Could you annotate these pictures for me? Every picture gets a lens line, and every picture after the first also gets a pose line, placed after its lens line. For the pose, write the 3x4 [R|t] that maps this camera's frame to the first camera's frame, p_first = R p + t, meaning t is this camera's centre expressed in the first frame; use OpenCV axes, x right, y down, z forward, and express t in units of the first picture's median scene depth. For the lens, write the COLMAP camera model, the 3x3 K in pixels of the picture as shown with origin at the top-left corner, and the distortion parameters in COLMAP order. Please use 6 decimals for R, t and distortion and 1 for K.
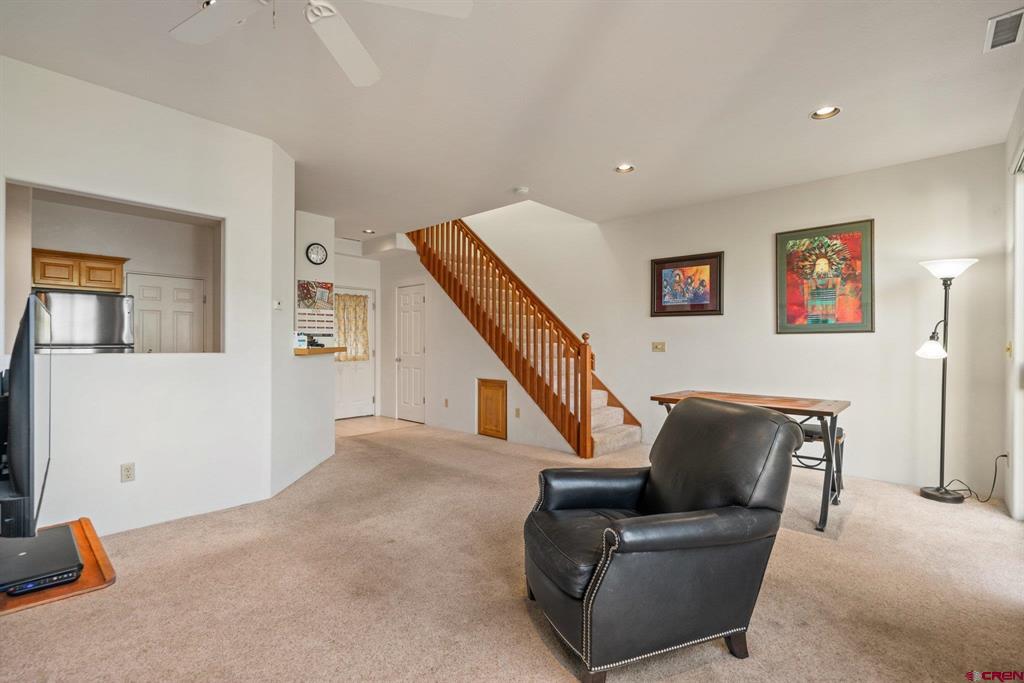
lens RADIAL K [[467.3, 0, 509.2], [0, 467.3, 337.9], [0, 0, 1]] dist [-0.003798, 0.000656]
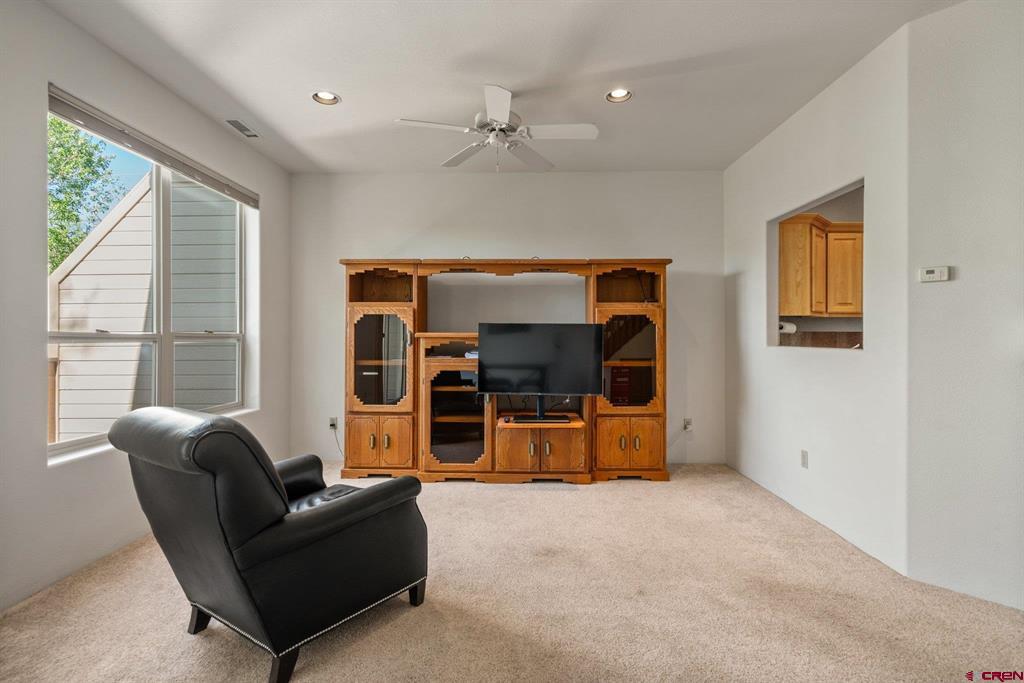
lens RADIAL K [[482.3, 0, 512.5], [0, 482.3, 337.2], [0, 0, 1]] dist [-0.001134, 0.000313]
pose [[-0.751762, -0.005541, -0.659411, 0.242507], [0.003862, 0.999911, -0.012805, 0.011488], [0.659423, -0.012172, -0.751673, 0.808545]]
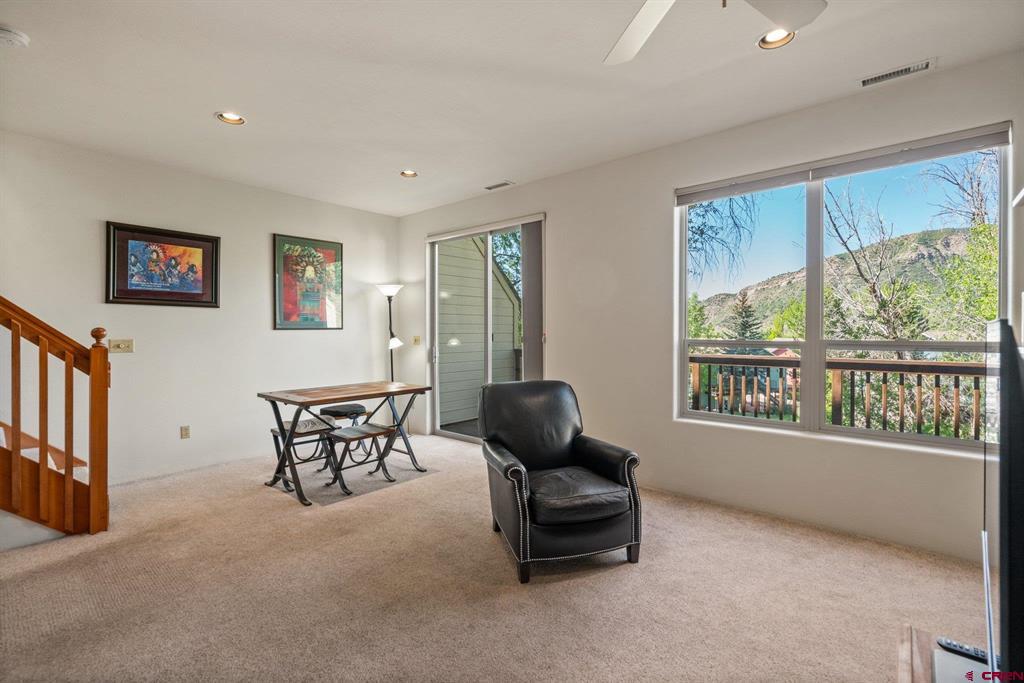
lens RADIAL K [[461.5, 0, 509.7], [0, 461.5, 330.3], [0, 0, 1]] dist [-0.001266, 0.000291]
pose [[-0.029065, -0.003282, 0.999572, -0.441250], [-0.011183, 0.999933, 0.002958, -0.014792], [-0.999515, -0.011092, -0.029100, 0.460521]]
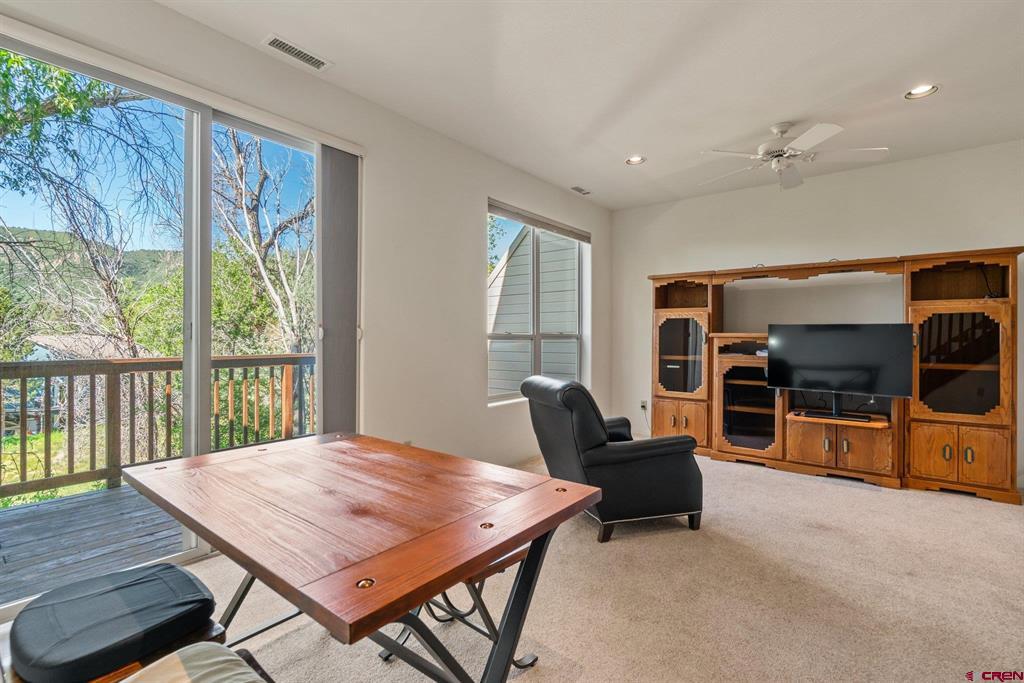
lens RADIAL K [[467.3, 0, 509.2], [0, 467.3, 337.9], [0, 0, 1]] dist [-0.003798, 0.000656]
pose [[-0.997662, -0.006980, -0.067982, 0.290921], [-0.006400, 0.999941, -0.008732, 0.013073], [0.068039, -0.008277, -0.997648, 0.986900]]
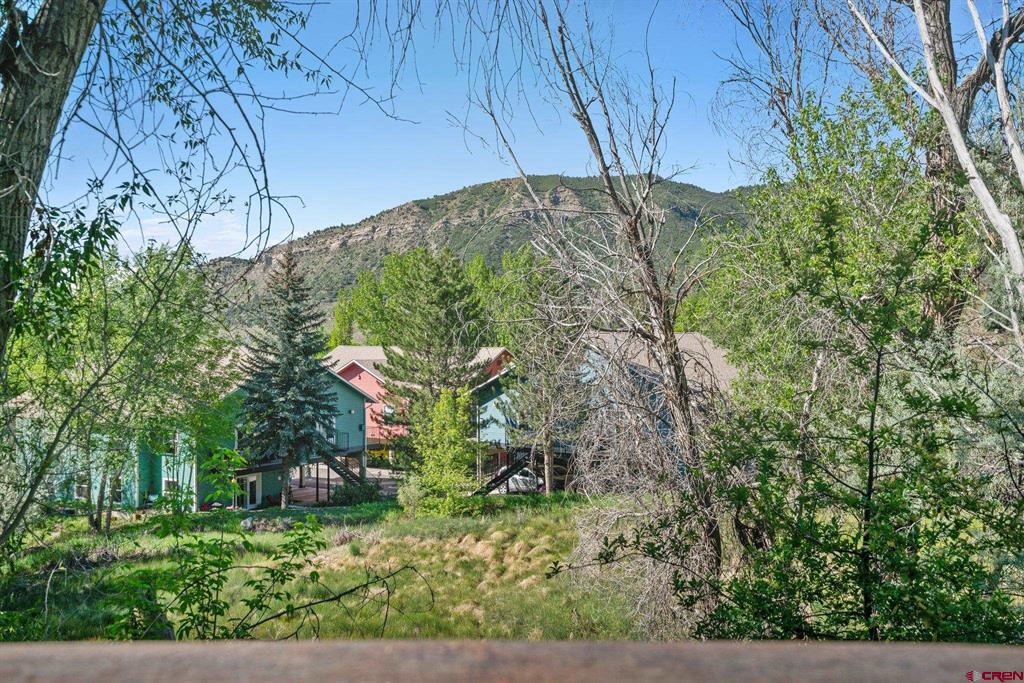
lens RADIAL K [[981.7, 0, 512.0], [0, 981.7, 341.5], [0, 0, 1]] dist [0.050194, 0.013677]
pose [[-0.676416, -0.011861, 0.736424, 0.711230], [-0.013248, 0.999904, 0.003937, 0.009822], [-0.736401, -0.007093, -0.676508, 0.127201]]
